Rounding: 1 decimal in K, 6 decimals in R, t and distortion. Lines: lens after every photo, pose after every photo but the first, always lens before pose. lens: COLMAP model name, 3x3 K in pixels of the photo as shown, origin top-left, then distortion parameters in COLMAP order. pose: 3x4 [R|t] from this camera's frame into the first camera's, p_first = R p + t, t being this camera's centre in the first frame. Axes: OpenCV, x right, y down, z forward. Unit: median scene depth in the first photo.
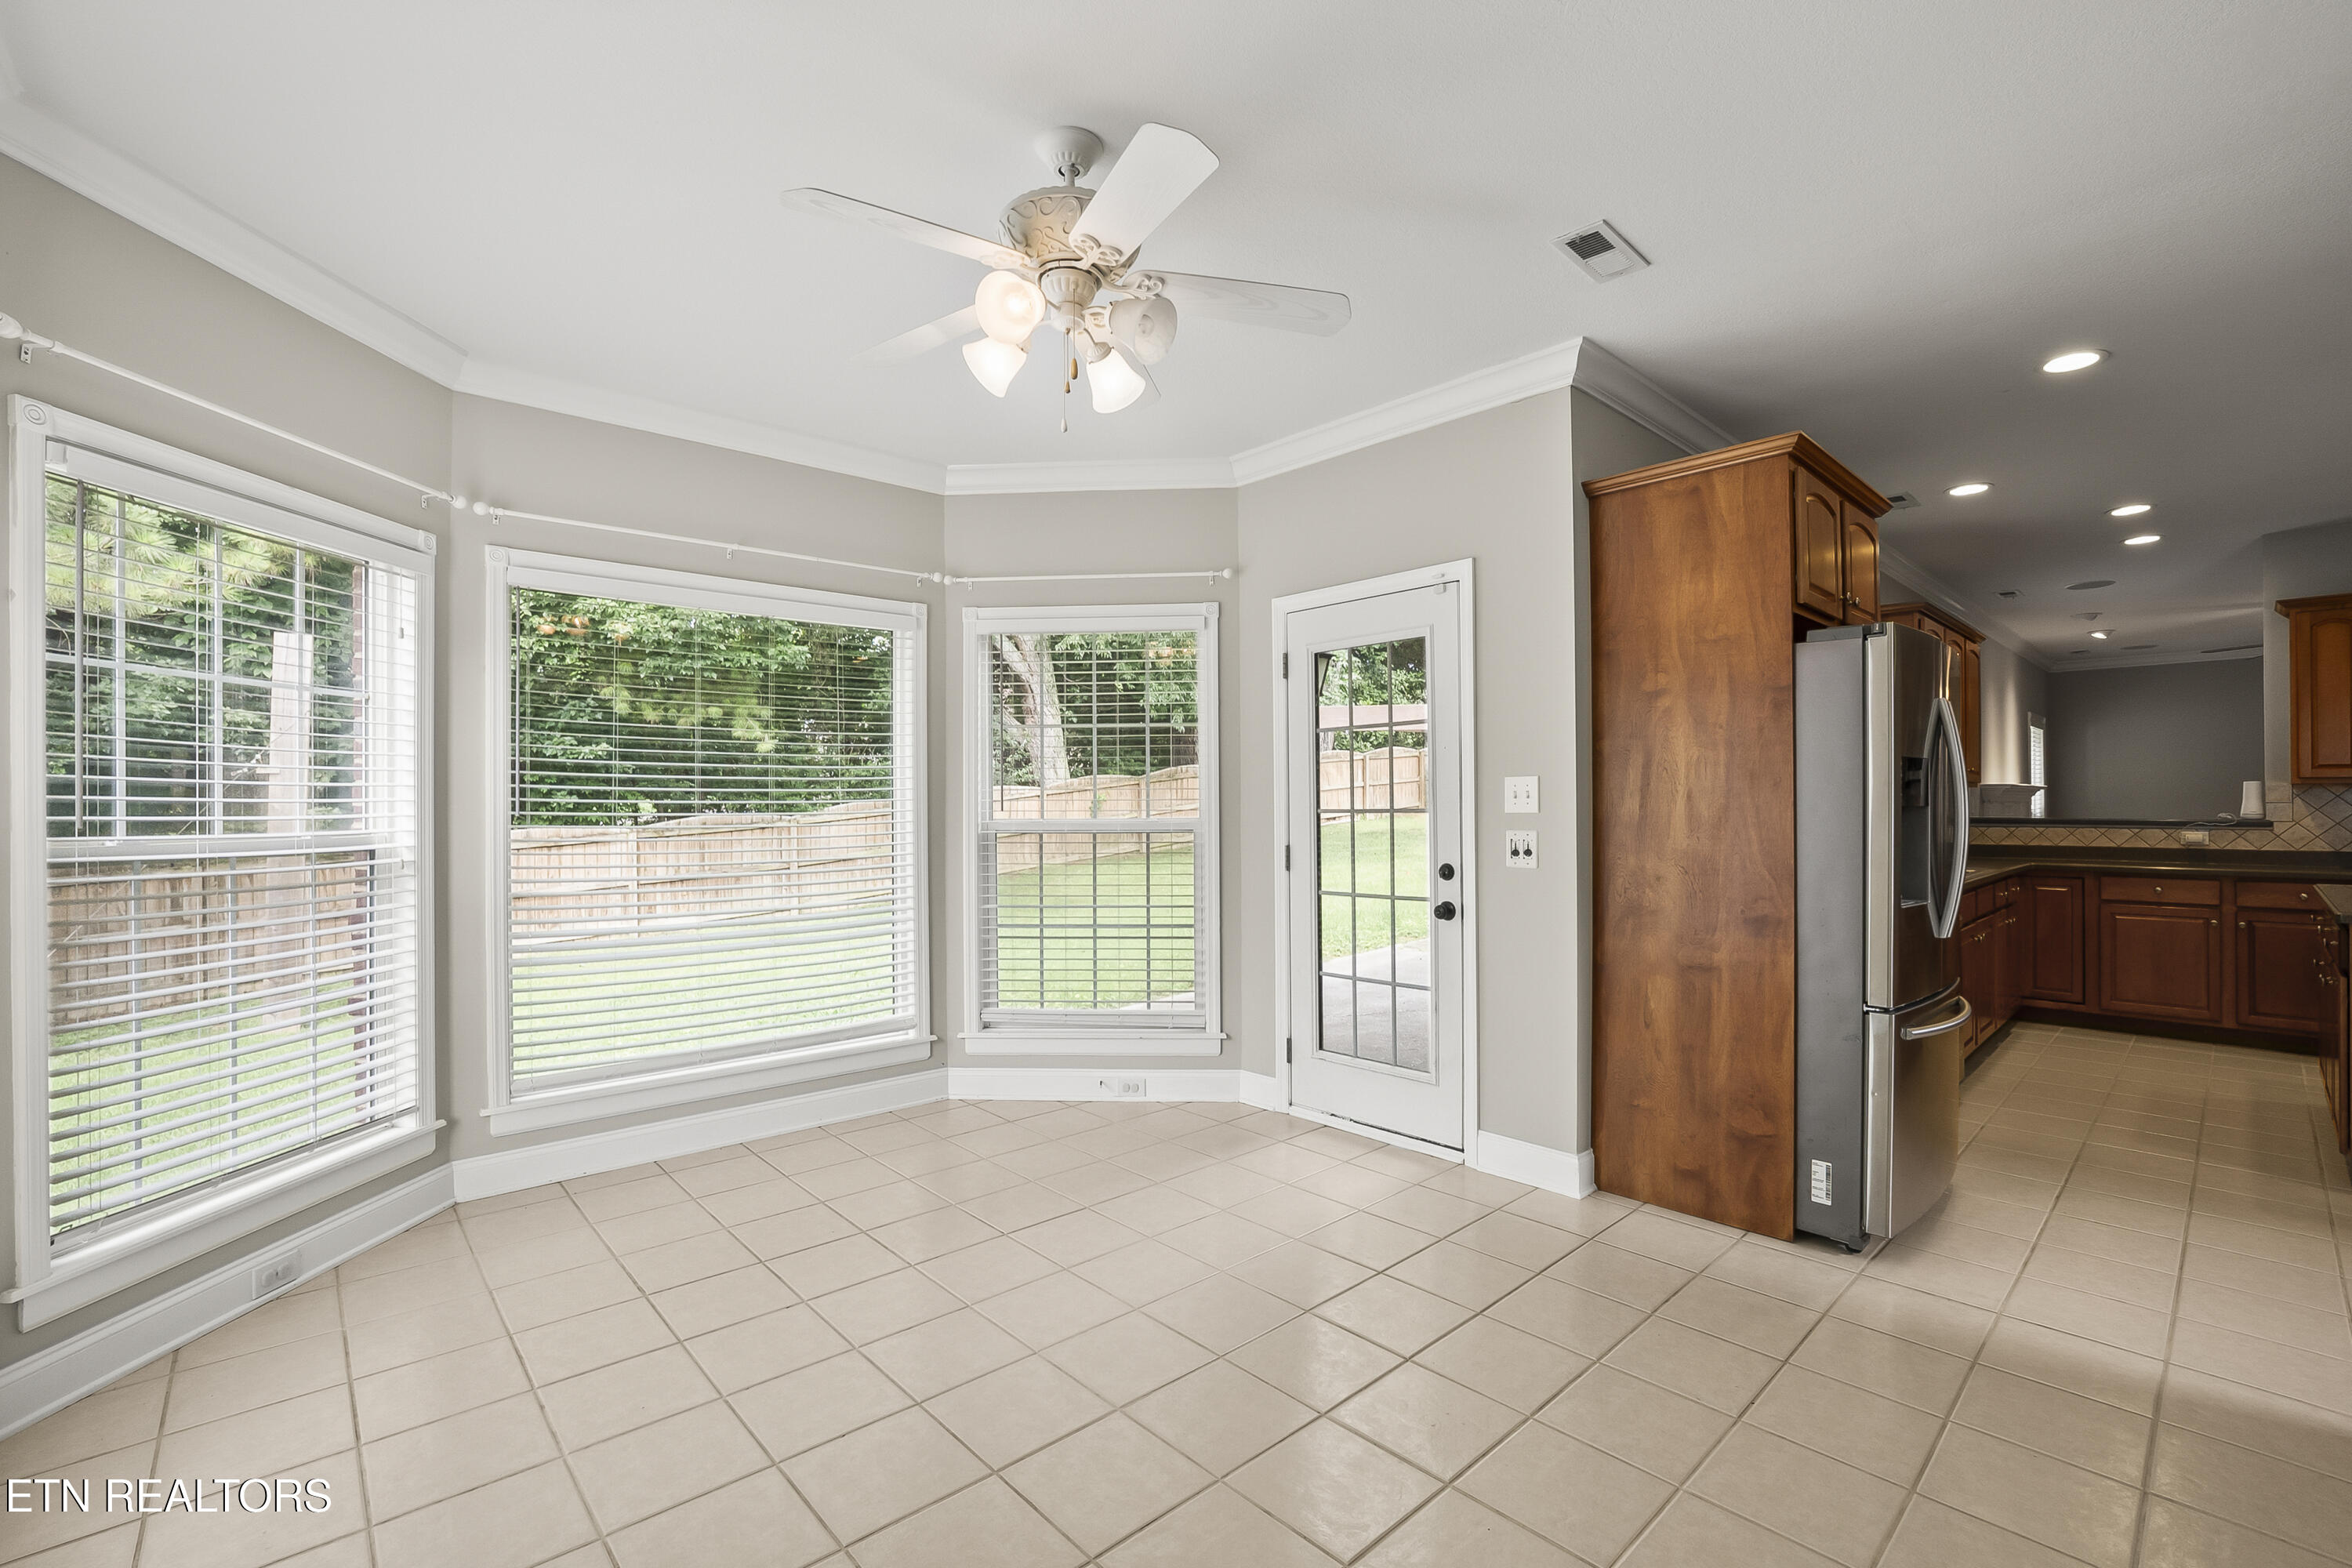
lens RADIAL K [[1059.7, 0, 1184.2], [0, 1059.7, 798.1], [0, 0, 1]] dist [-0.038923, 0.024324]
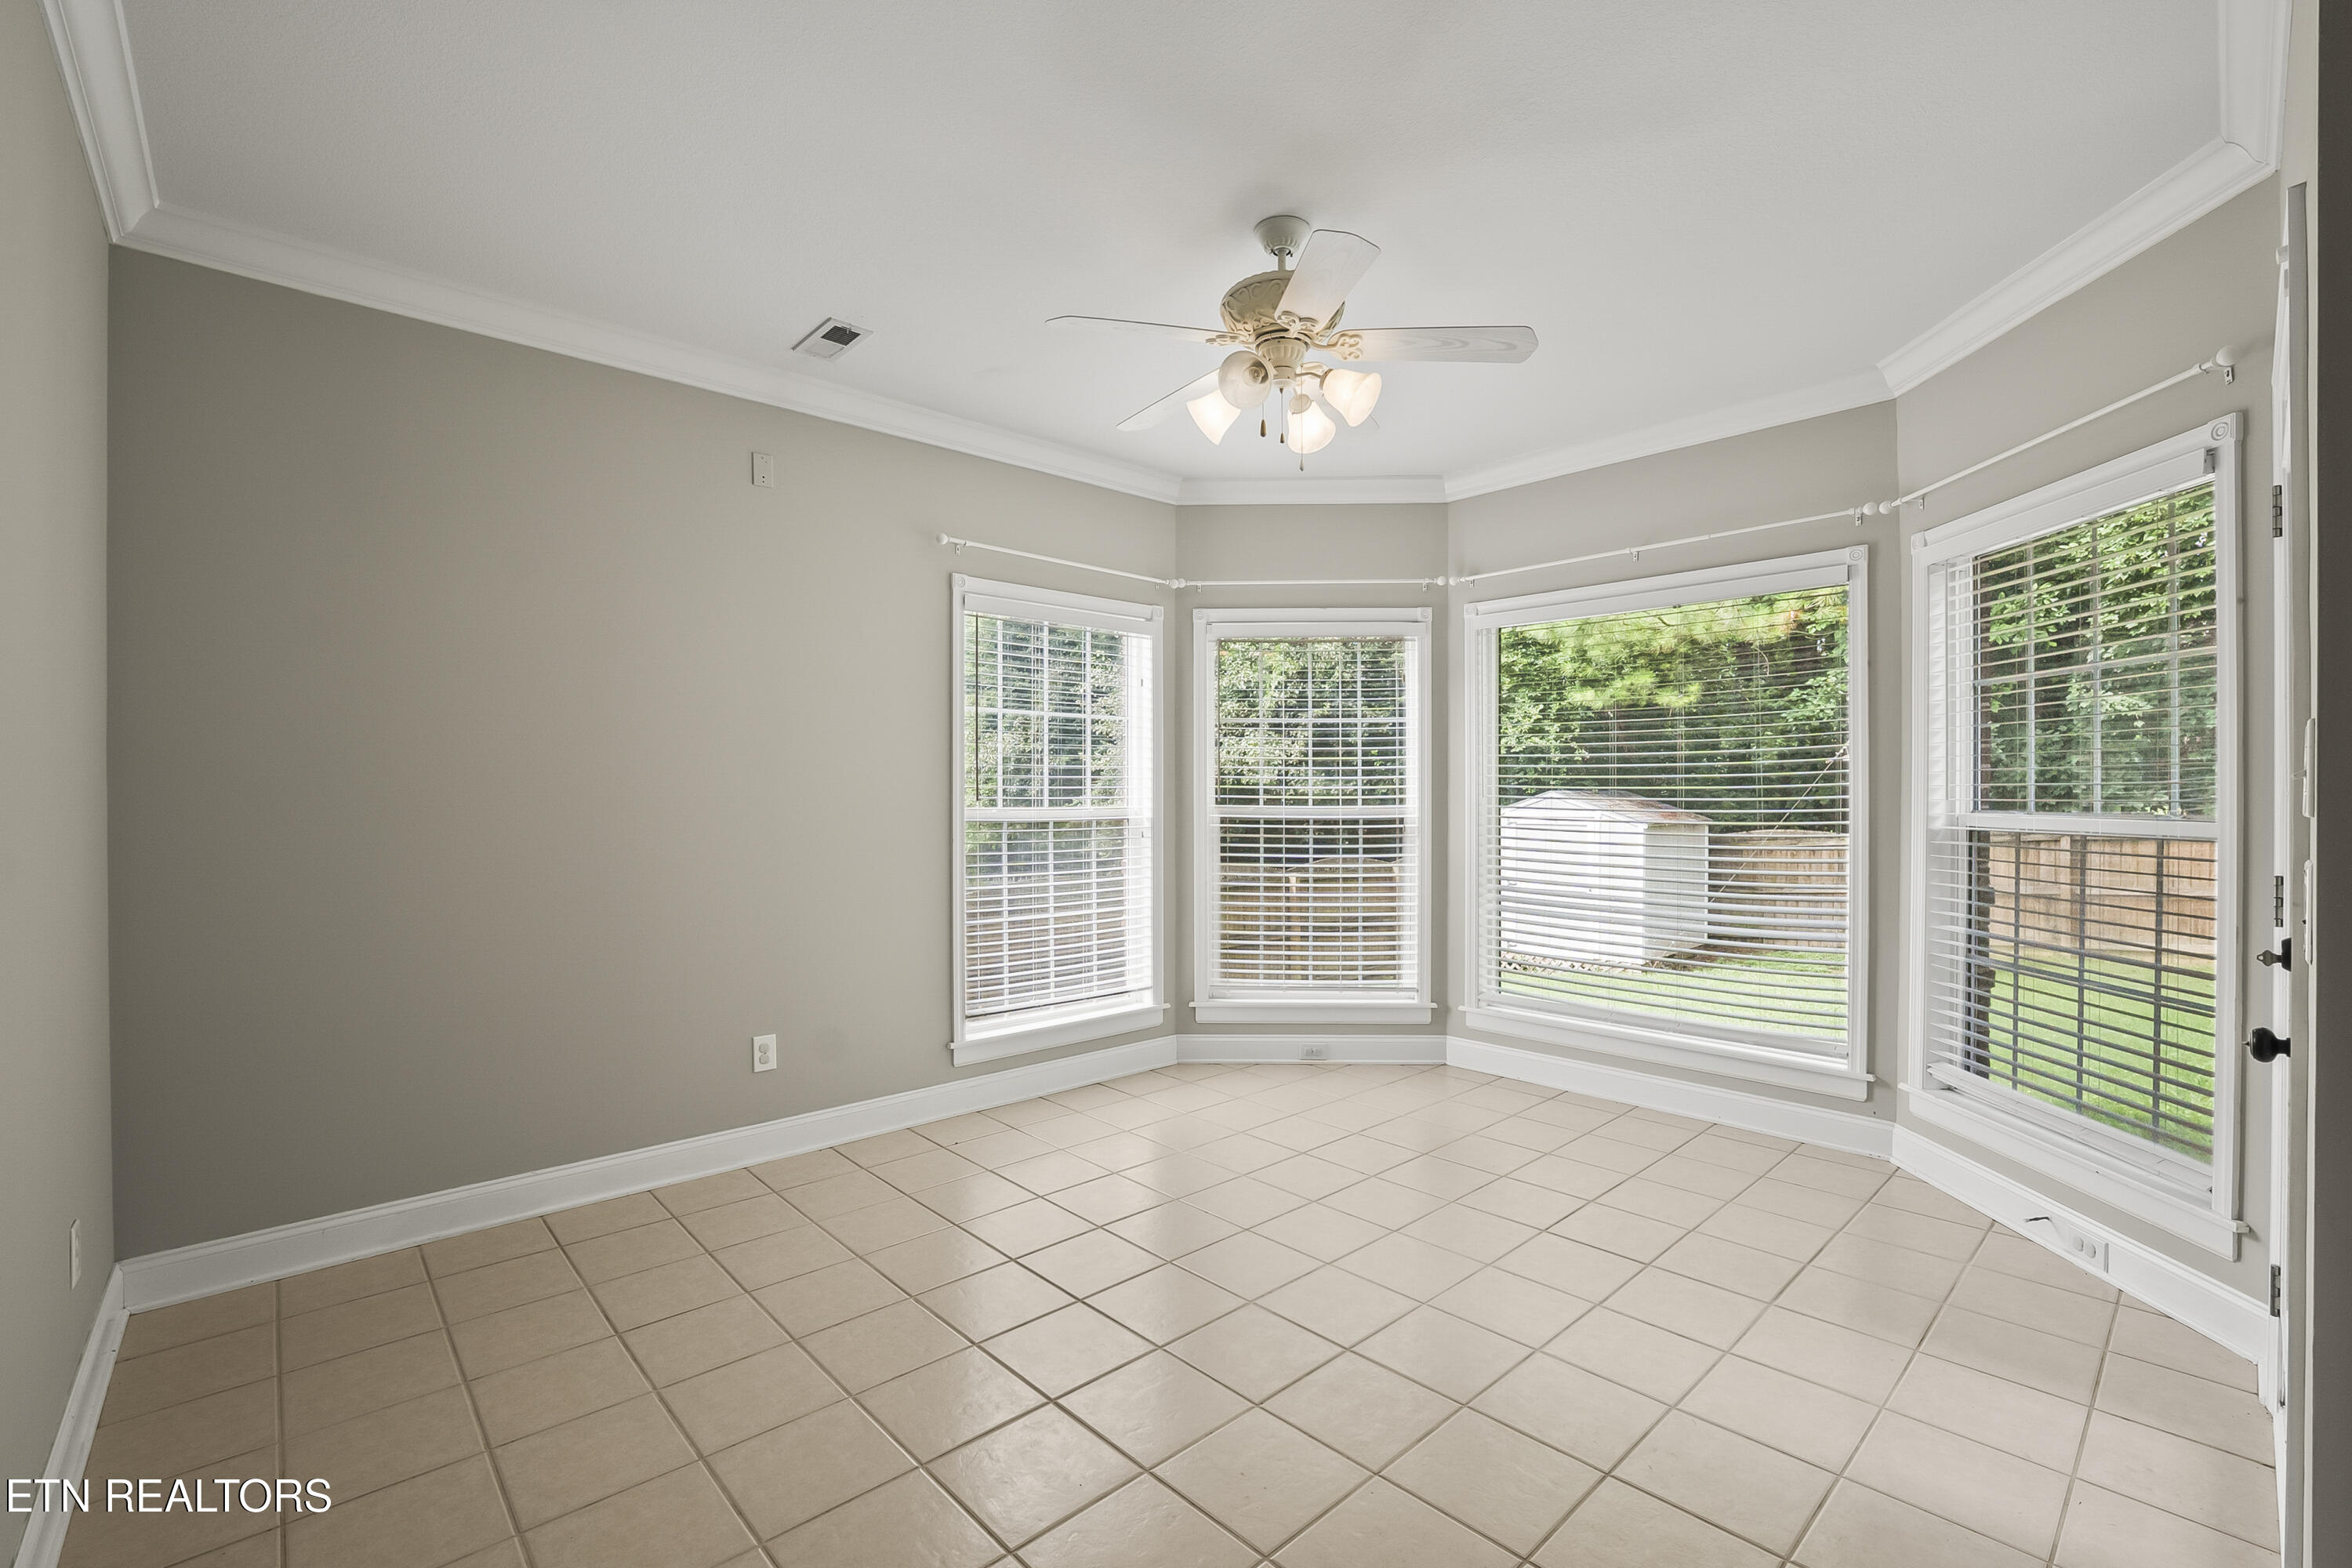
lens RADIAL K [[1036.7, 0, 1189.0], [0, 1036.7, 795.7], [0, 0, 1]] dist [-0.054559, 0.022305]
pose [[-0.004415, 0.005338, -0.999976, 0.715180], [0.002741, 0.999982, 0.005326, 0.006250], [0.999986, -0.002718, -0.004430, 0.635528]]
